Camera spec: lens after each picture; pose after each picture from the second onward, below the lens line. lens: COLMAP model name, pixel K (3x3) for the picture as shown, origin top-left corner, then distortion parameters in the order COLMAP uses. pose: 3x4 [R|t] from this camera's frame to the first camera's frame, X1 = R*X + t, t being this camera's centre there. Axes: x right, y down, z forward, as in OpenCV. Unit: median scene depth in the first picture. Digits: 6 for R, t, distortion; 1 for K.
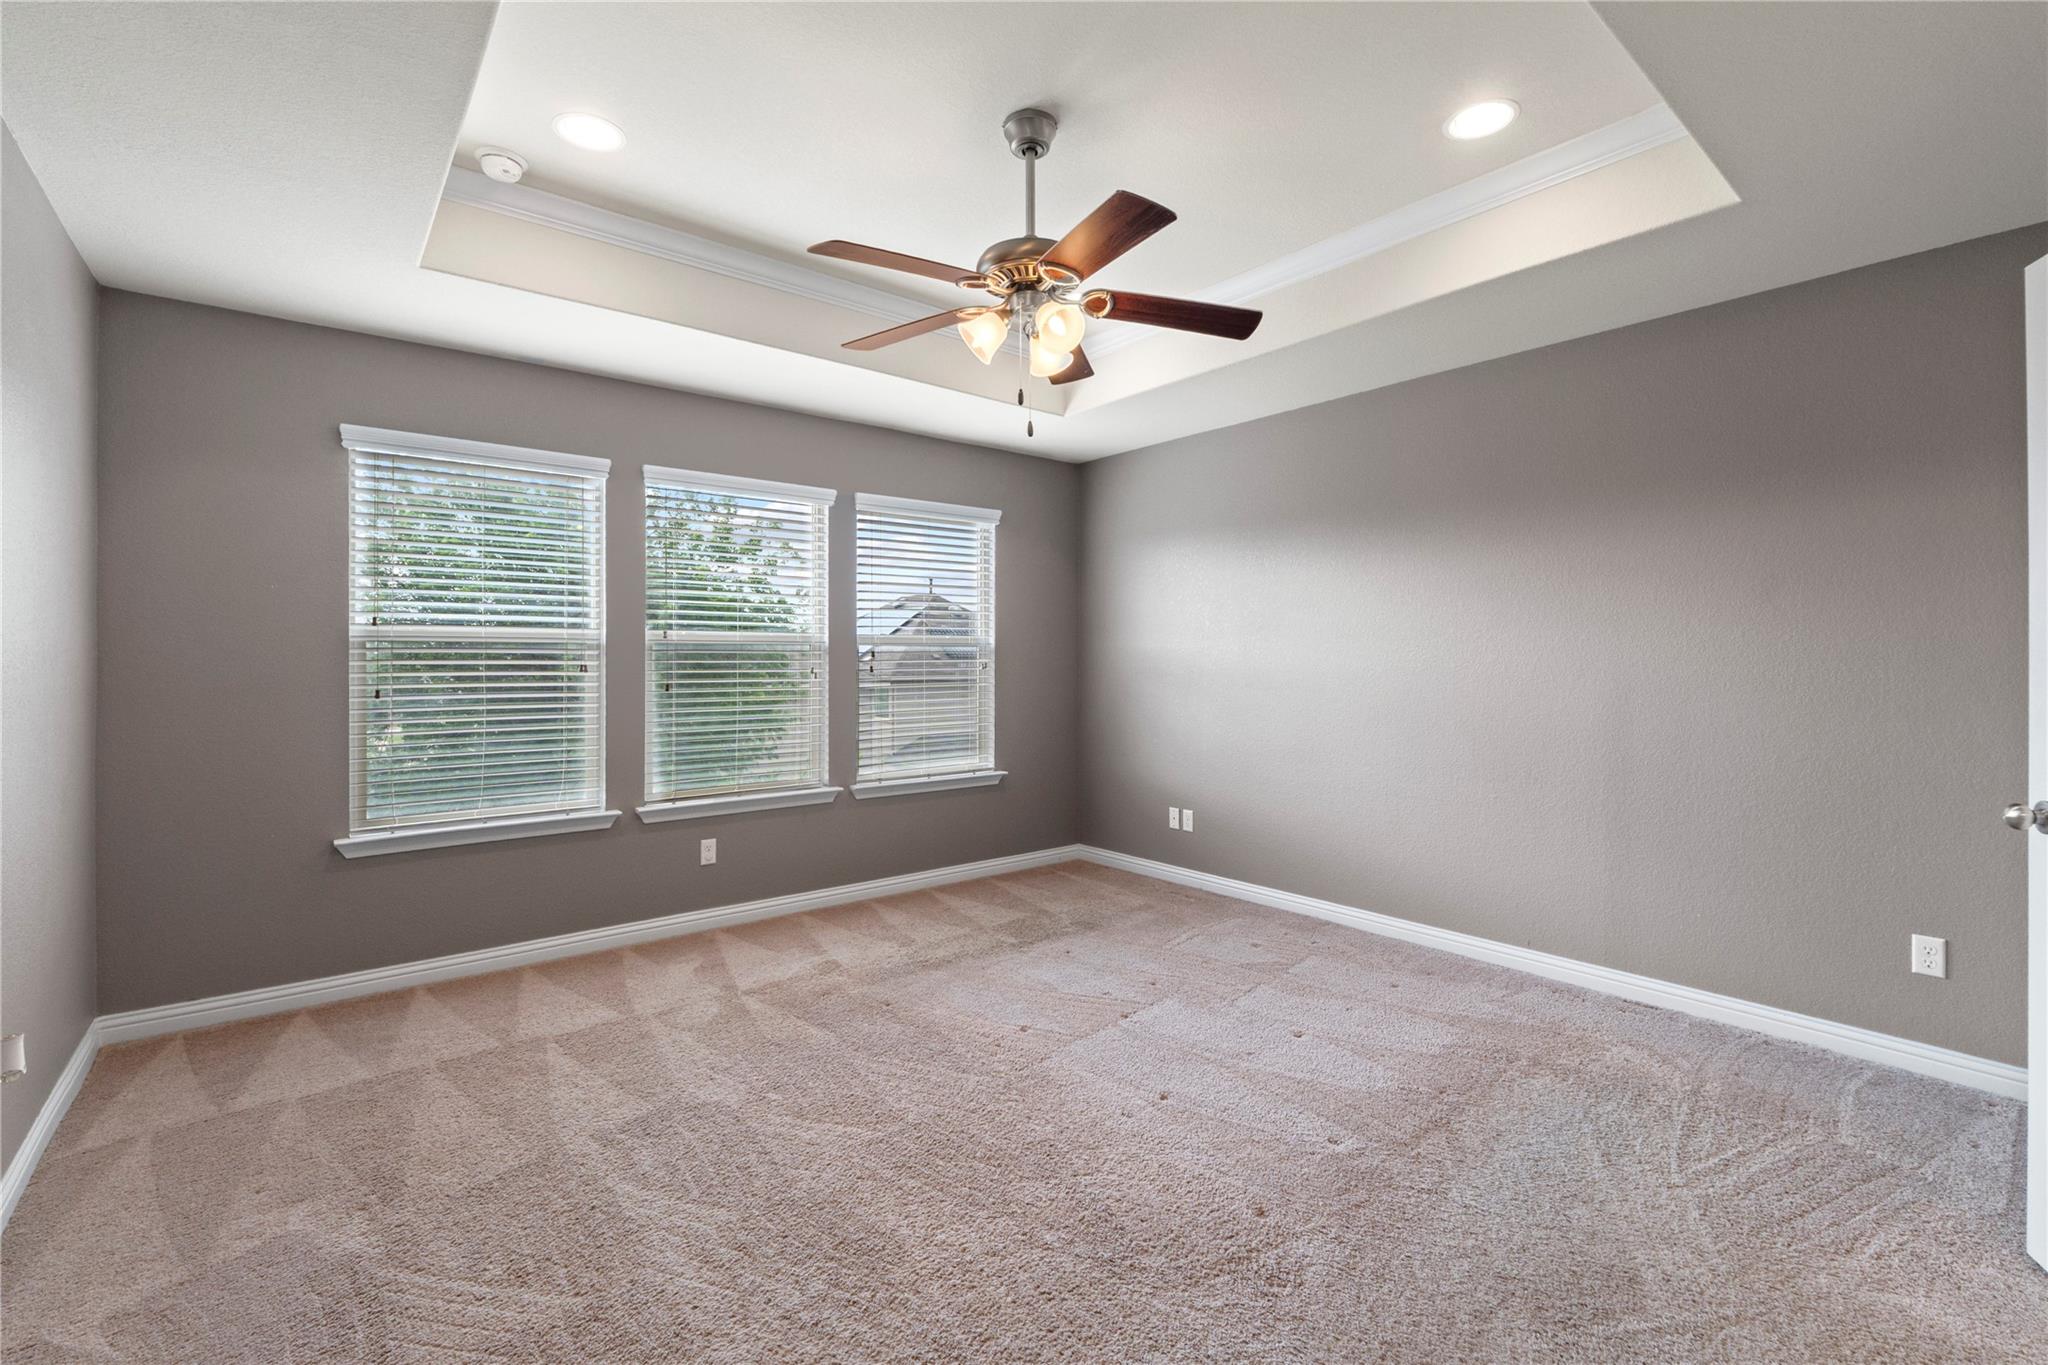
lens RADIAL K [[880.4, 0, 1022.6], [0, 880.4, 660.3], [0, 0, 1]] dist [-0.019875, -0.000192]
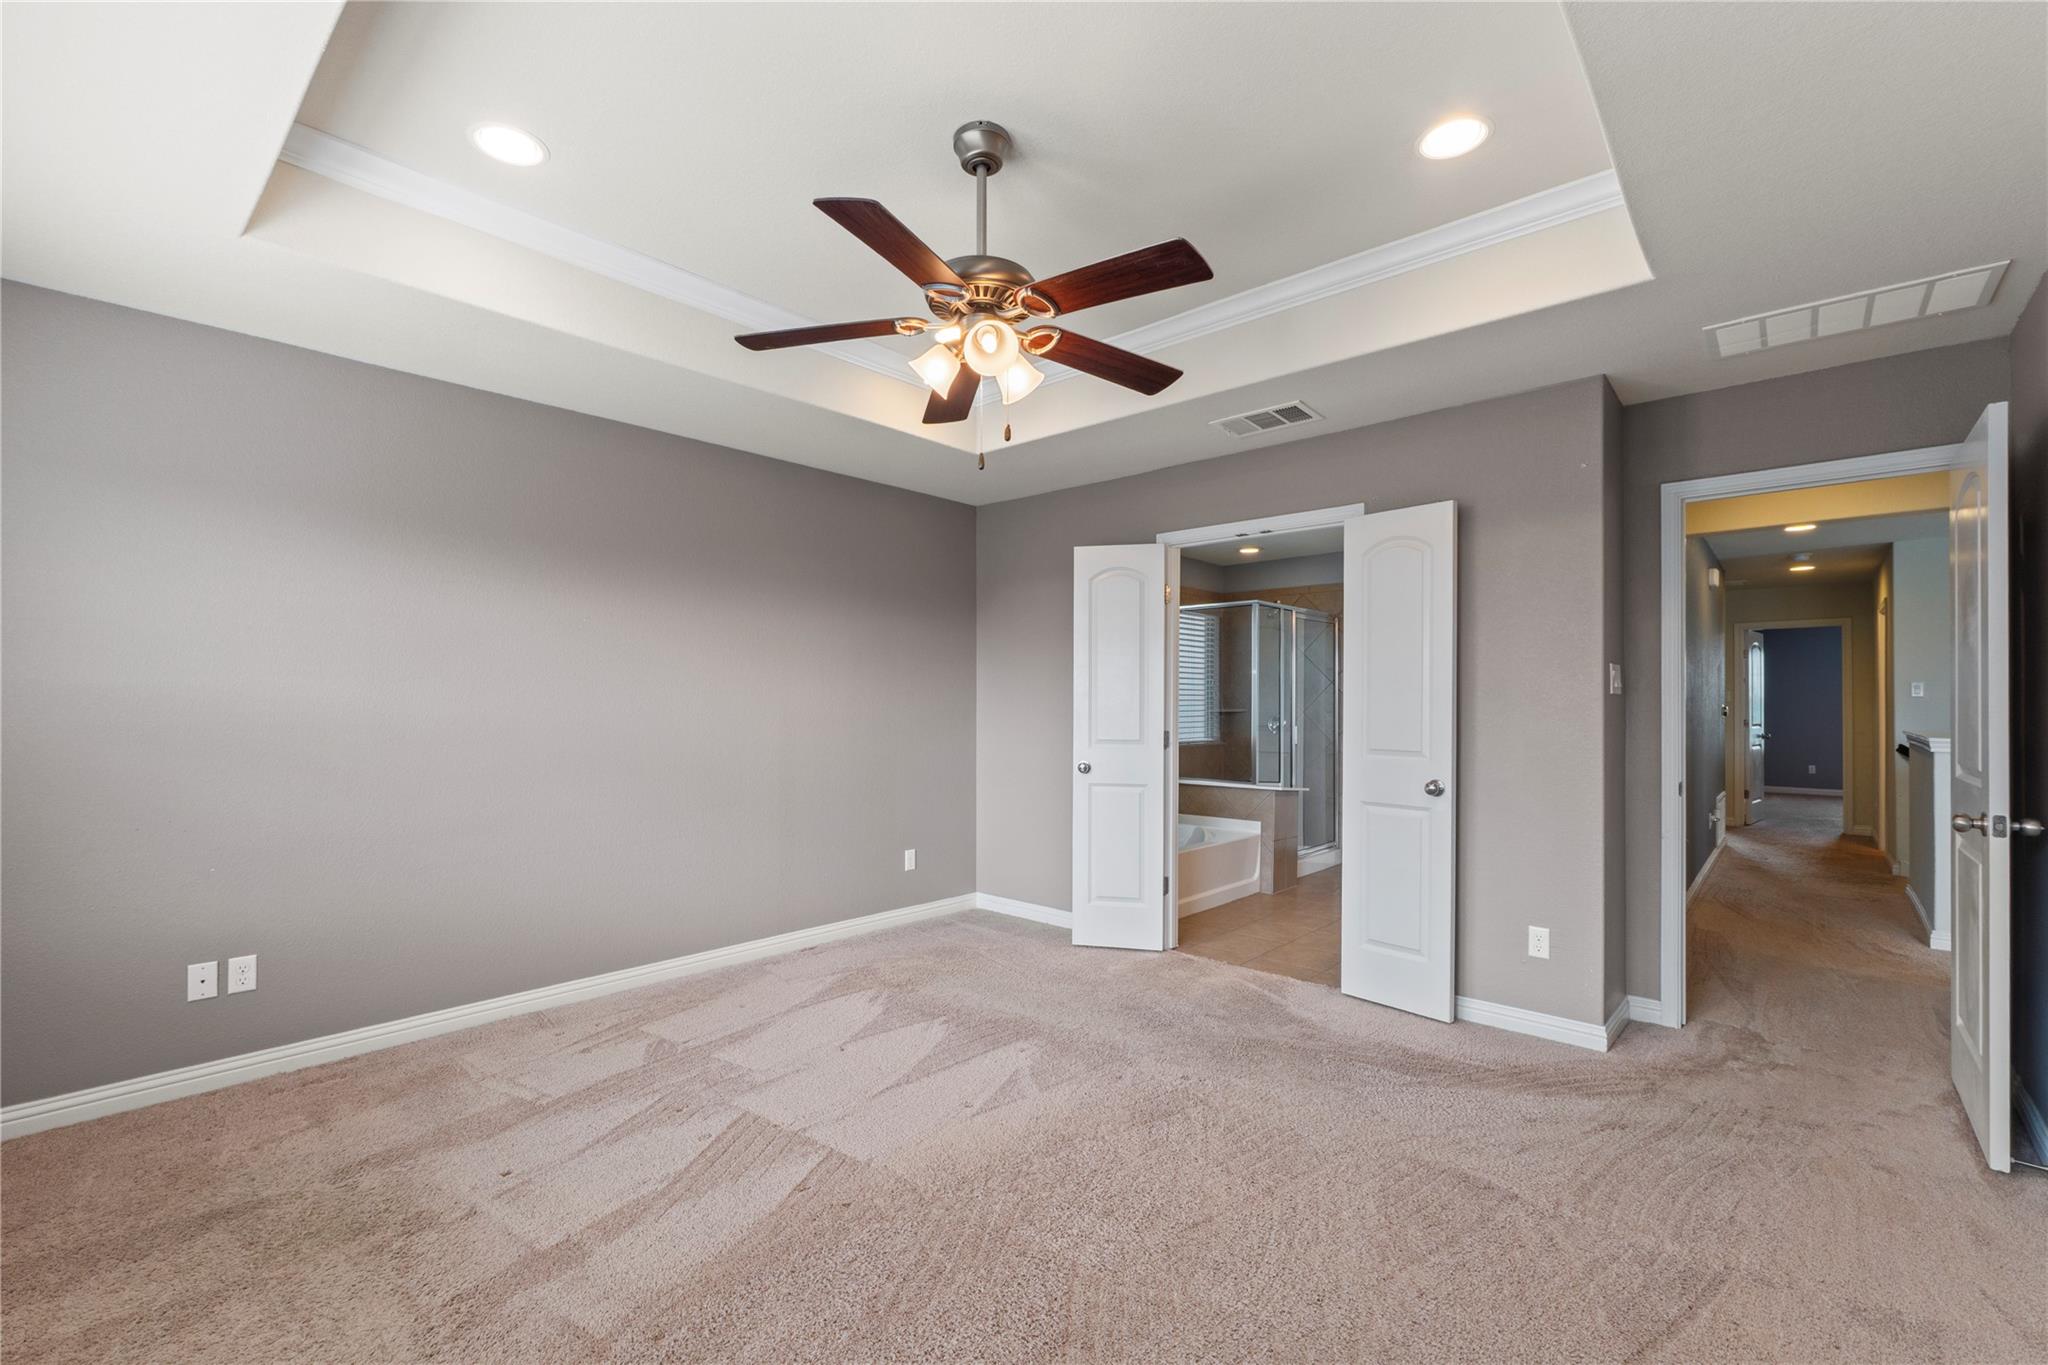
lens RADIAL K [[879.0, 0, 1014.3], [0, 879.0, 678.7], [0, 0, 1]] dist [-0.000655, 0.000138]
pose [[-0.146897, 0.027298, 0.988775, -0.690127], [0.001705, 0.999625, -0.027344, -0.000586], [-0.989150, -0.002331, -0.146888, 0.811371]]
